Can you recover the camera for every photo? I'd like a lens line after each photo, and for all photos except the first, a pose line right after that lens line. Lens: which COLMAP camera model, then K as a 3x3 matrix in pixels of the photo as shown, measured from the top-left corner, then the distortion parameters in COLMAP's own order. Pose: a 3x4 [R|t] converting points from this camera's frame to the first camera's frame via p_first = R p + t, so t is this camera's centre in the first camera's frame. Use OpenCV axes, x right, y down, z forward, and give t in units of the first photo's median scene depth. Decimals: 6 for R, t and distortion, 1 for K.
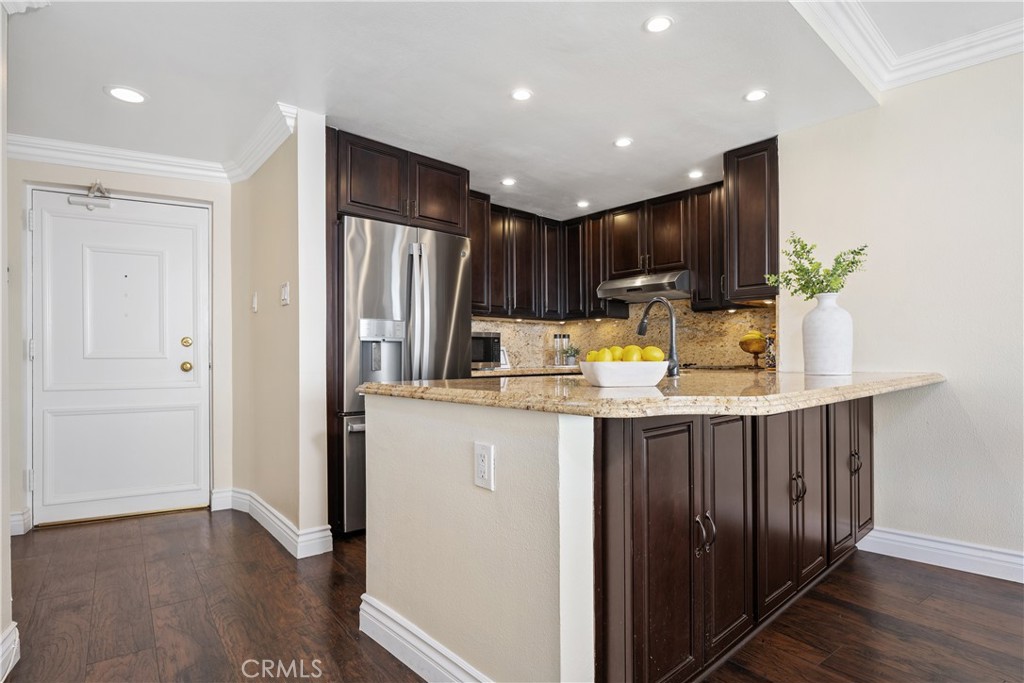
lens RADIAL K [[523.6, 0, 509.4], [0, 523.6, 352.1], [0, 0, 1]] dist [-0.027288, -0.000290]
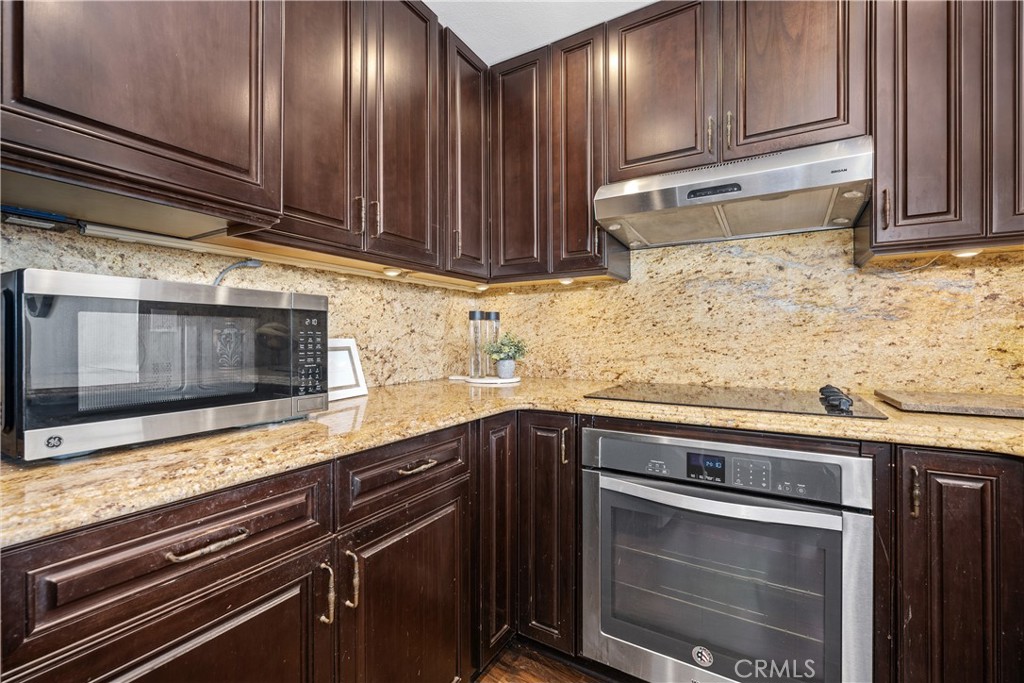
lens RADIAL K [[438.5, 0, 493.0], [0, 438.5, 338.3], [0, 0, 1]] dist [-0.002032, -0.000853]
pose [[0.971509, 0.009560, 0.236811, 0.015099], [-0.011169, 0.999923, 0.005452, -0.013601], [-0.236740, -0.007942, 0.971541, 0.683063]]
